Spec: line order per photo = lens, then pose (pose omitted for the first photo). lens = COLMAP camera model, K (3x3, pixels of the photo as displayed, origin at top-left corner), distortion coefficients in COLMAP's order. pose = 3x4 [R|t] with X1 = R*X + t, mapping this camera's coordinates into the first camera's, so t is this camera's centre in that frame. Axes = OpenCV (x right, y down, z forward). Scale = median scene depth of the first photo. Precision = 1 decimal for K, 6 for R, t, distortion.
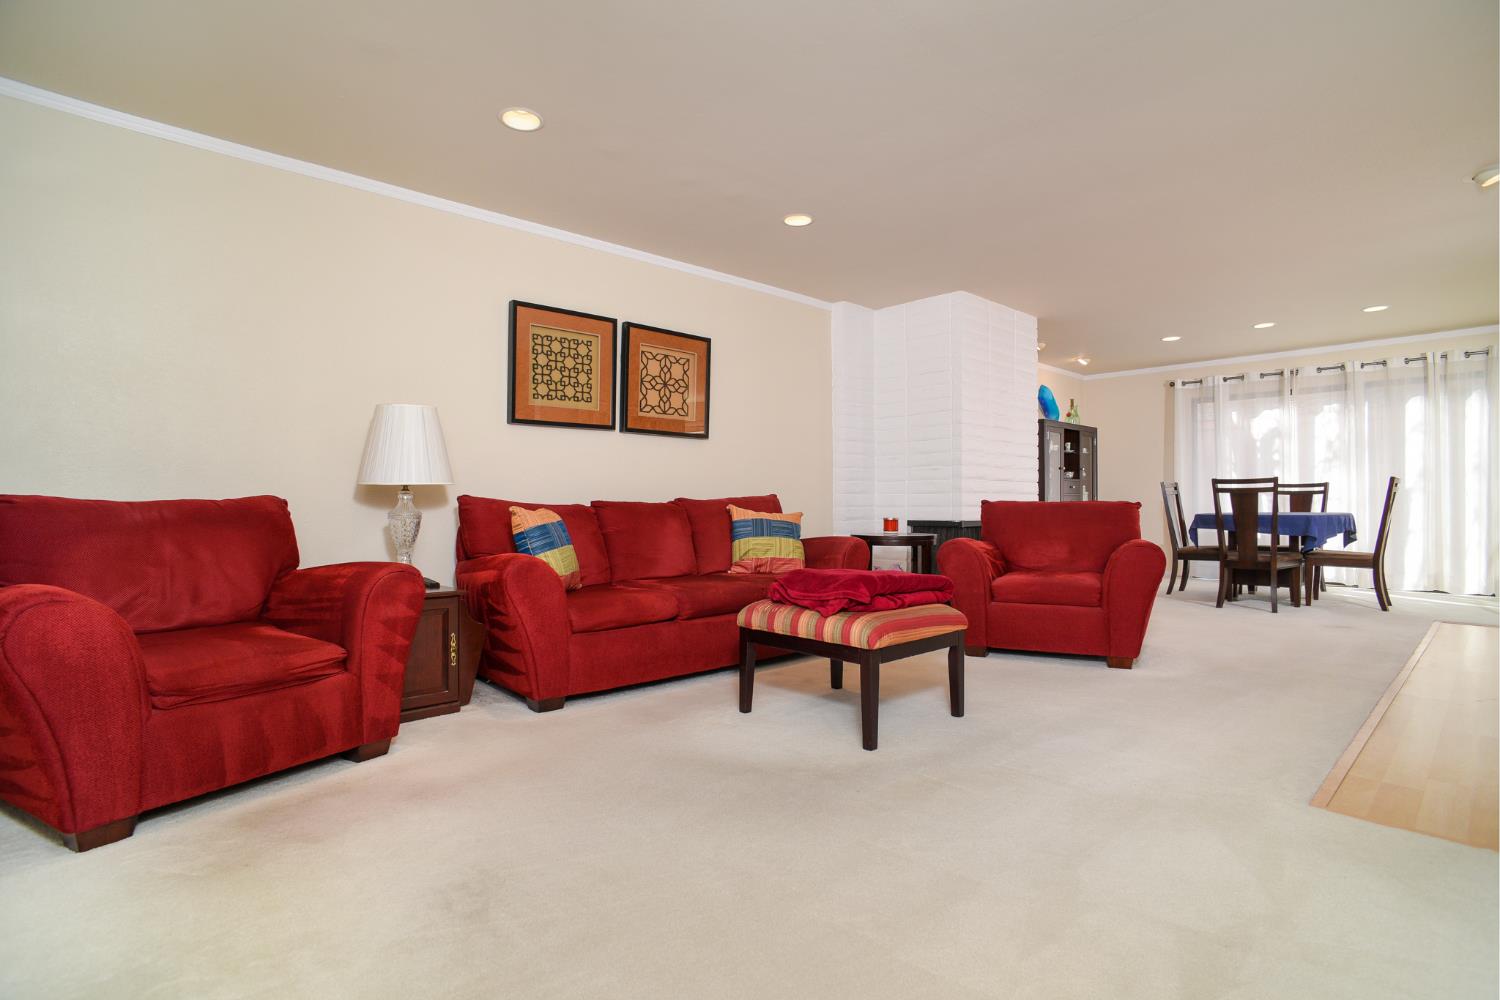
lens RADIAL K [[741.1, 0, 750.0], [0, 741.1, 500.0], [0, 0, 1]] dist [-0.001572, 0.000189]
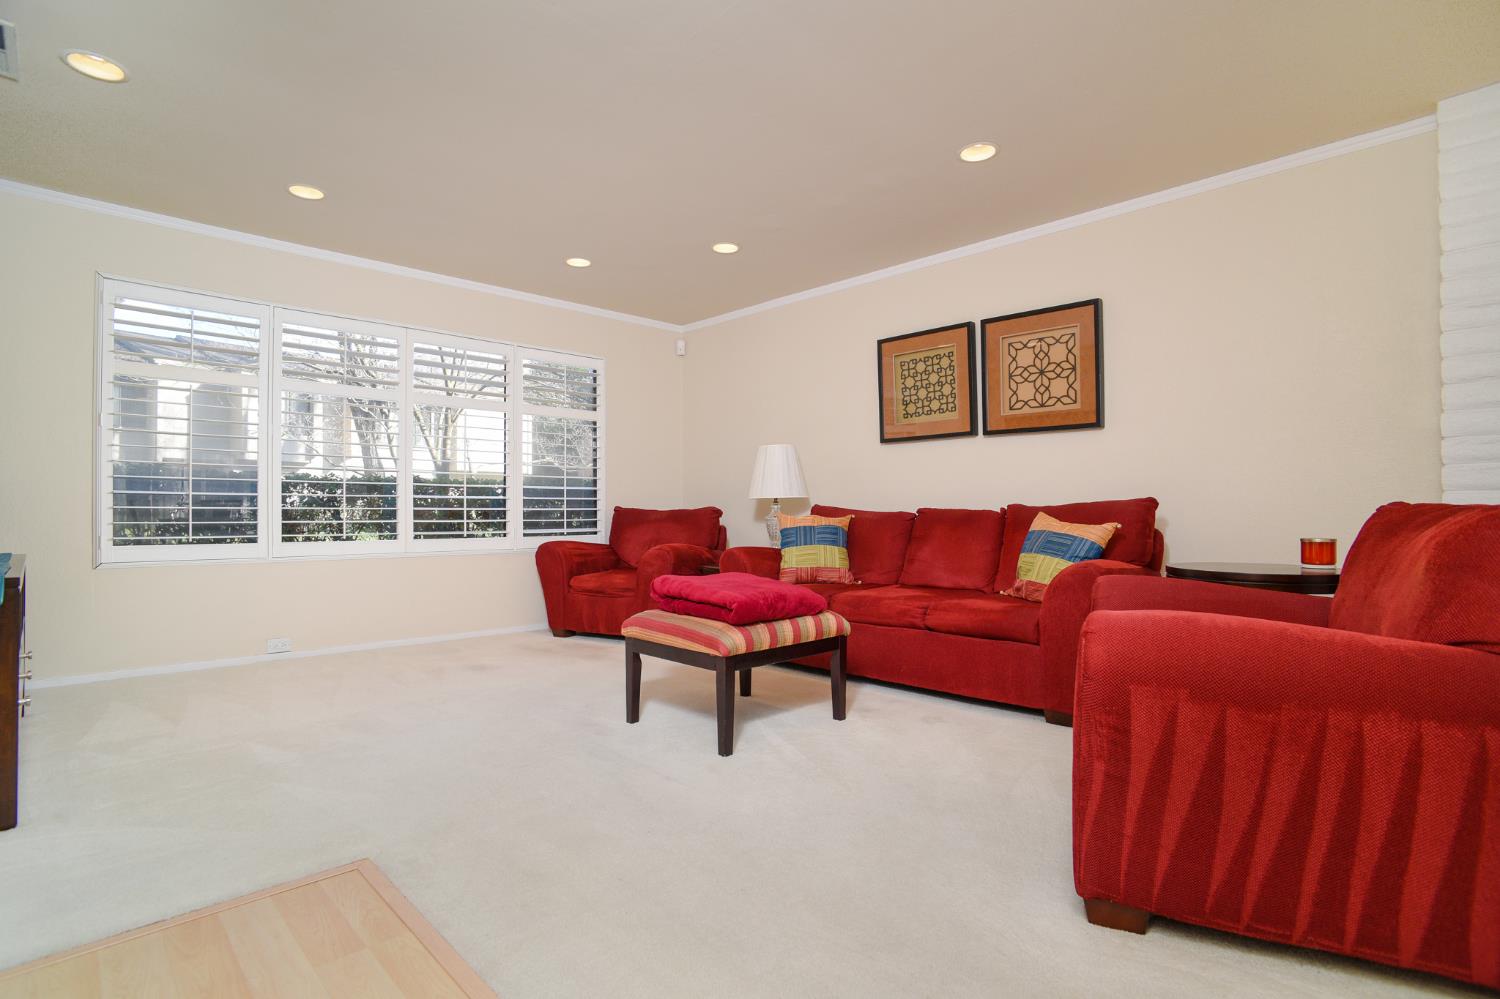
lens RADIAL K [[741.1, 0, 750.0], [0, 741.1, 499.5], [0, 0, 1]] dist [-0.001572, 0.000189]
pose [[0.055805, -0.017592, -0.998287, 0.790925], [0.001576, 0.999845, -0.017532, 0.006334], [0.998440, -0.000595, 0.055824, 0.673664]]
